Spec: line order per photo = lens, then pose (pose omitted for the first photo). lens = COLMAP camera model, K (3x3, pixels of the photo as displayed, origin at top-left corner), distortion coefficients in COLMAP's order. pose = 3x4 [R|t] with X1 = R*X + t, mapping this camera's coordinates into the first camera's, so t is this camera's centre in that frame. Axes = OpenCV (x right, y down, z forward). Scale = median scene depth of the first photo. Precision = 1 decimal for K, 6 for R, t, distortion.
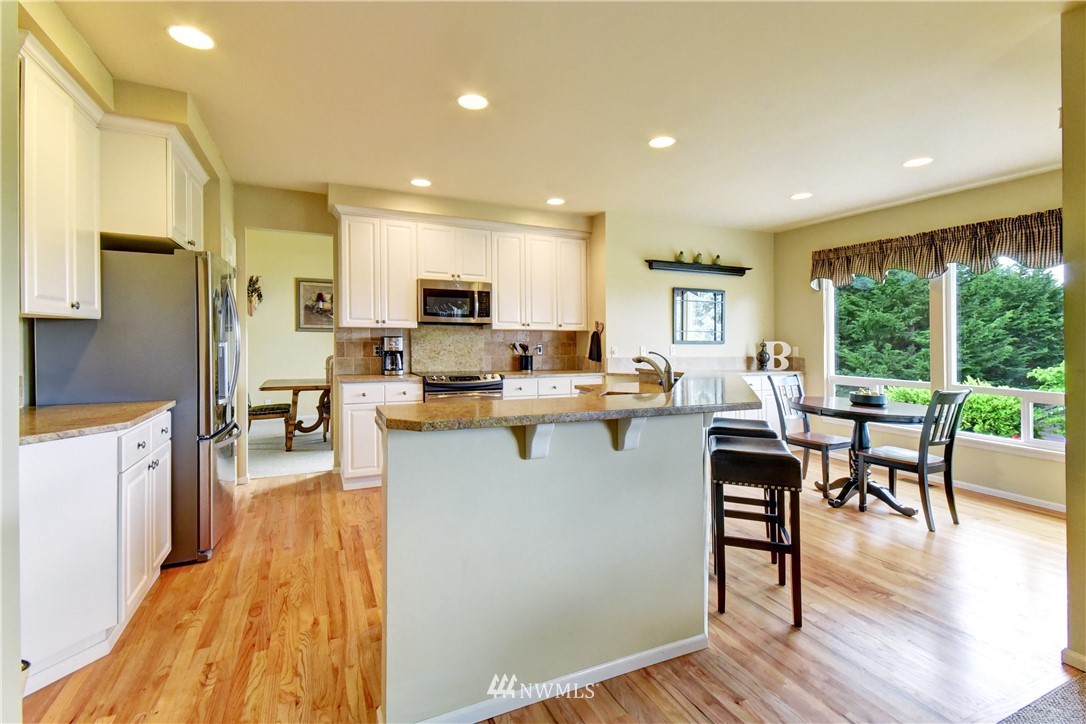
lens RADIAL K [[505.3, 0, 547.2], [0, 505.3, 327.3], [0, 0, 1]] dist [0.001654, -0.000120]
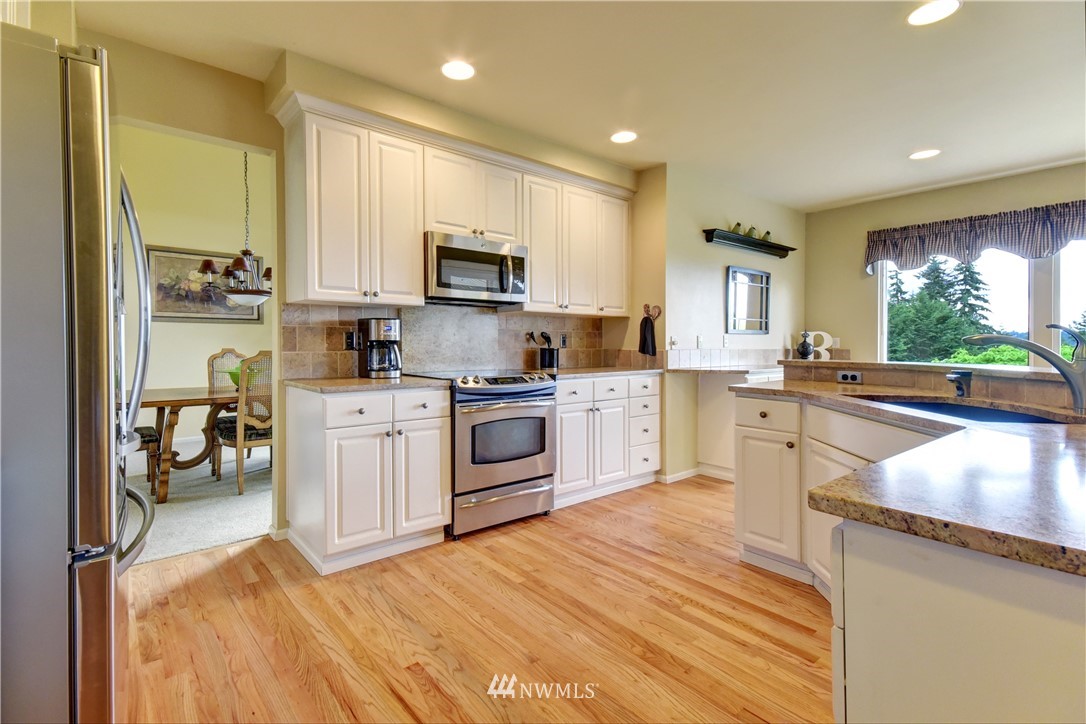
lens RADIAL K [[475.3, 0, 540.7], [0, 475.3, 334.4], [0, 0, 1]] dist [0.003674, 0.000430]
pose [[0.955914, 0.003893, 0.293621, -0.286043], [-0.005699, 0.999970, 0.005297, 0.033372], [-0.293592, -0.006737, 0.955907, 0.352516]]
